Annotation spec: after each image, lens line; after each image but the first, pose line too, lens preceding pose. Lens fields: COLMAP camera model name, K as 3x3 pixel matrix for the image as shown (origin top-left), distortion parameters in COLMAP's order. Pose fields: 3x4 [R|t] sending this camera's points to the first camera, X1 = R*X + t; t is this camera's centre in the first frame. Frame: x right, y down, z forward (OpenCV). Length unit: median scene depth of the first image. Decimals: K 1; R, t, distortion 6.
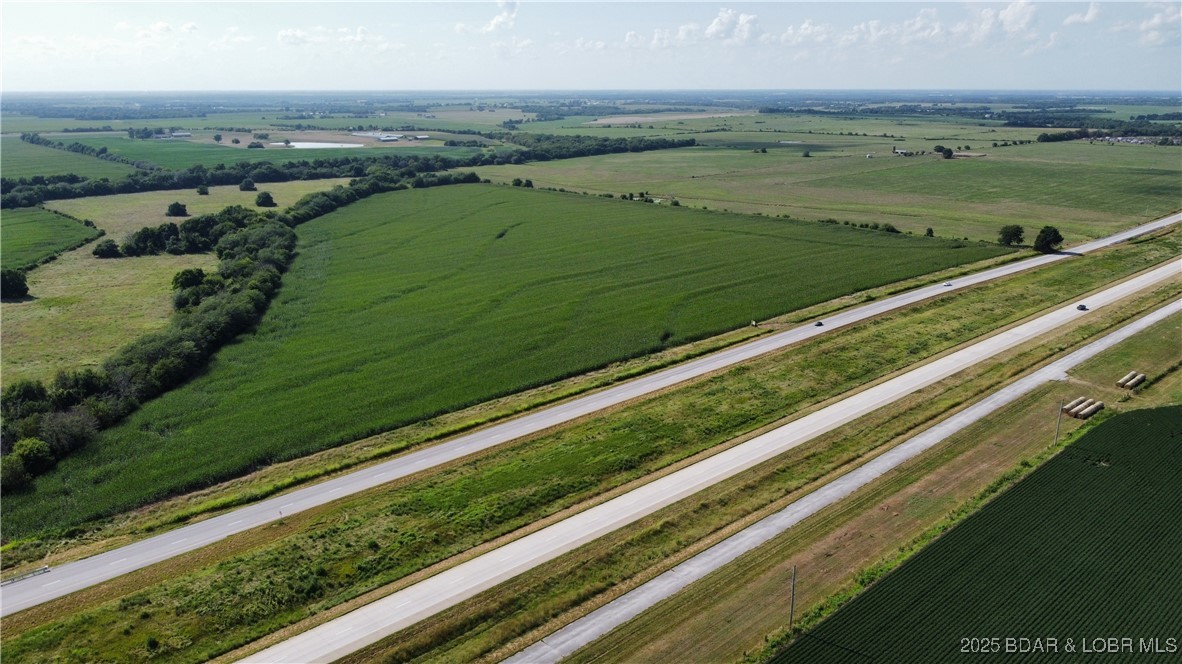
lens RADIAL K [[893.4, 0, 591.0], [0, 893.4, 332.0], [0, 0, 1]] dist [-0.004244, -0.000053]
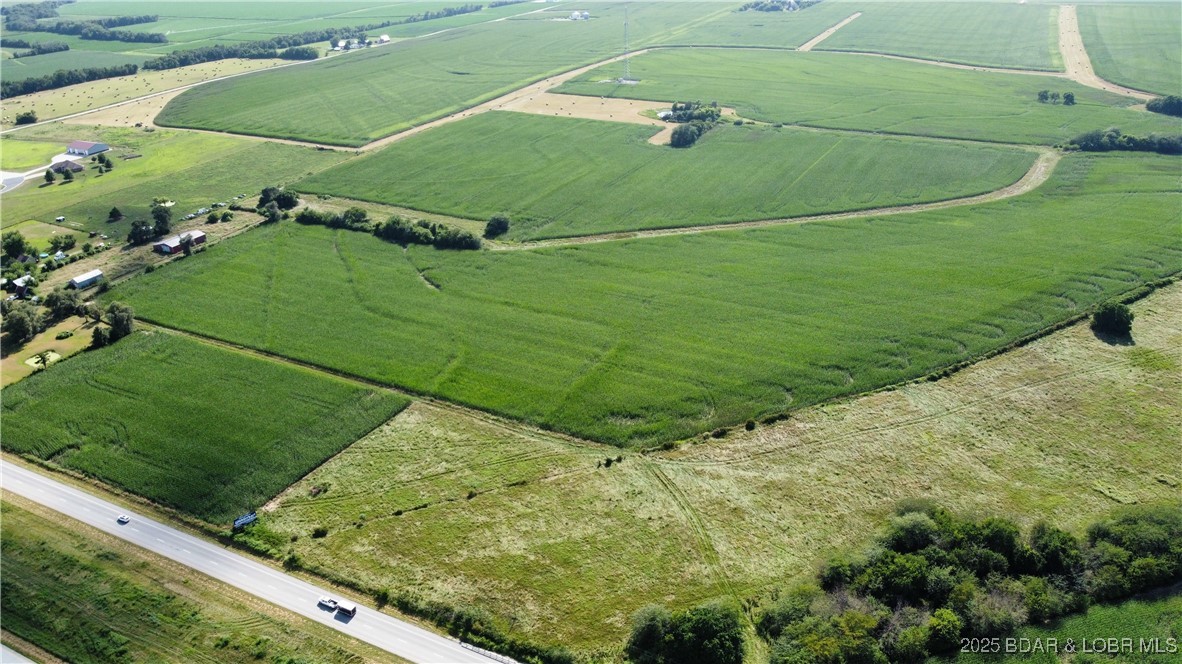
lens RADIAL K [[893.4, 0, 591.0], [0, 893.4, 332.0], [0, 0, 1]] dist [-0.004244, -0.000053]
pose [[0.327847, 0.401372, -0.855229, 0.002921], [-0.222232, 0.912625, 0.343117, -0.364491], [0.918221, 0.077569, 0.388399, 0.136180]]
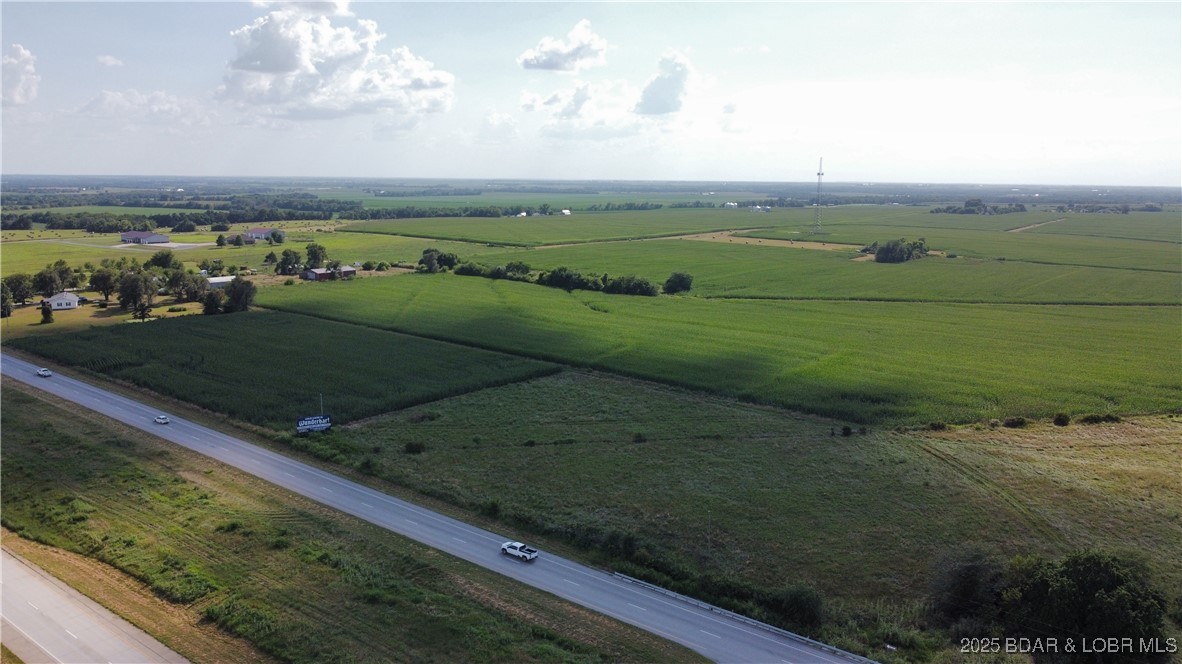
lens RADIAL K [[898.9, 0, 591.0], [0, 898.9, 332.0], [0, 0, 1]] dist [-0.008674, -0.002374]
pose [[0.144961, 0.171194, -0.974515, -0.203101], [-0.270842, 0.954165, 0.127331, 0.050416], [0.951646, 0.245481, 0.184684, 0.245656]]
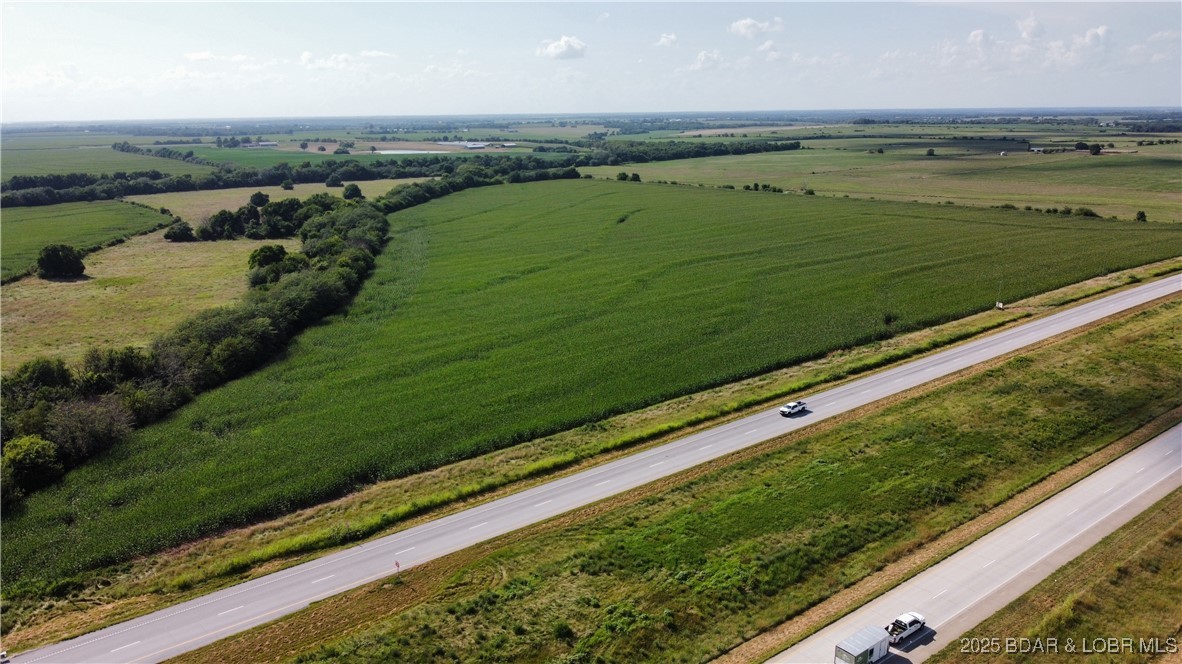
lens RADIAL K [[893.4, 0, 591.0], [0, 893.4, 332.0], [0, 0, 1]] dist [-0.004244, -0.000053]
pose [[0.996647, 0.008480, -0.081385, -0.120326], [-0.010532, 0.999636, -0.024819, 0.042499], [0.081145, 0.025593, 0.996374, 0.289054]]
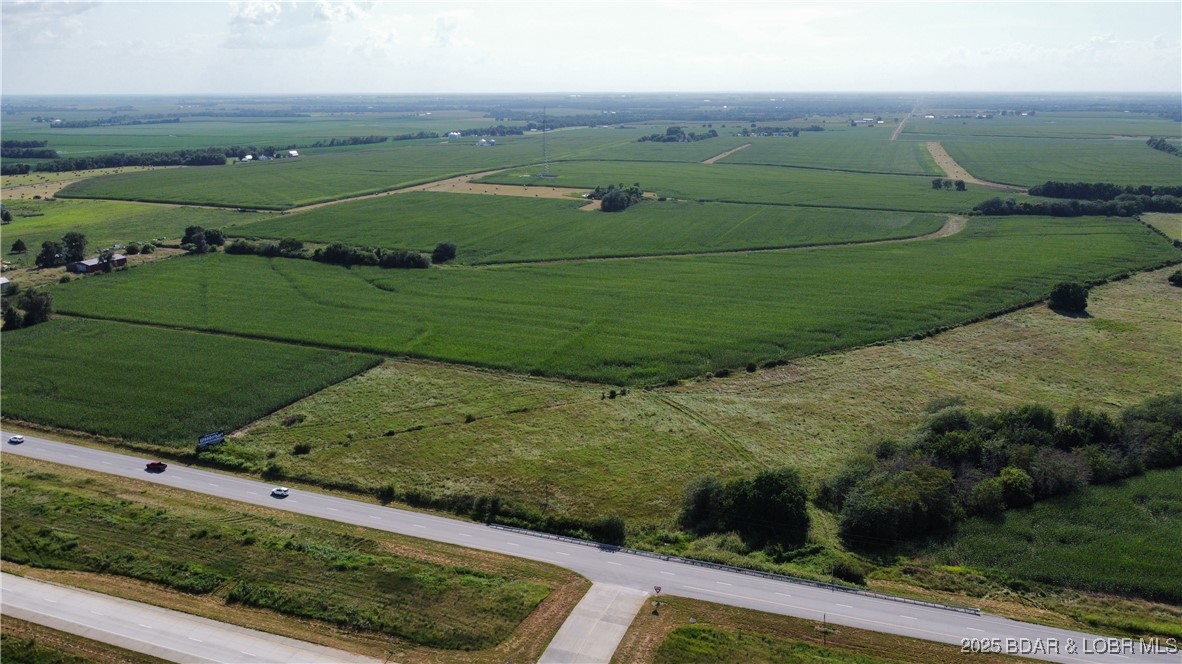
lens RADIAL K [[893.4, 0, 591.0], [0, 893.4, 332.0], [0, 0, 1]] dist [-0.004244, -0.000053]
pose [[0.442446, 0.235697, -0.865268, -0.012827], [-0.236128, 0.961416, 0.141145, -0.044137], [0.865150, 0.141865, 0.481030, 0.072072]]
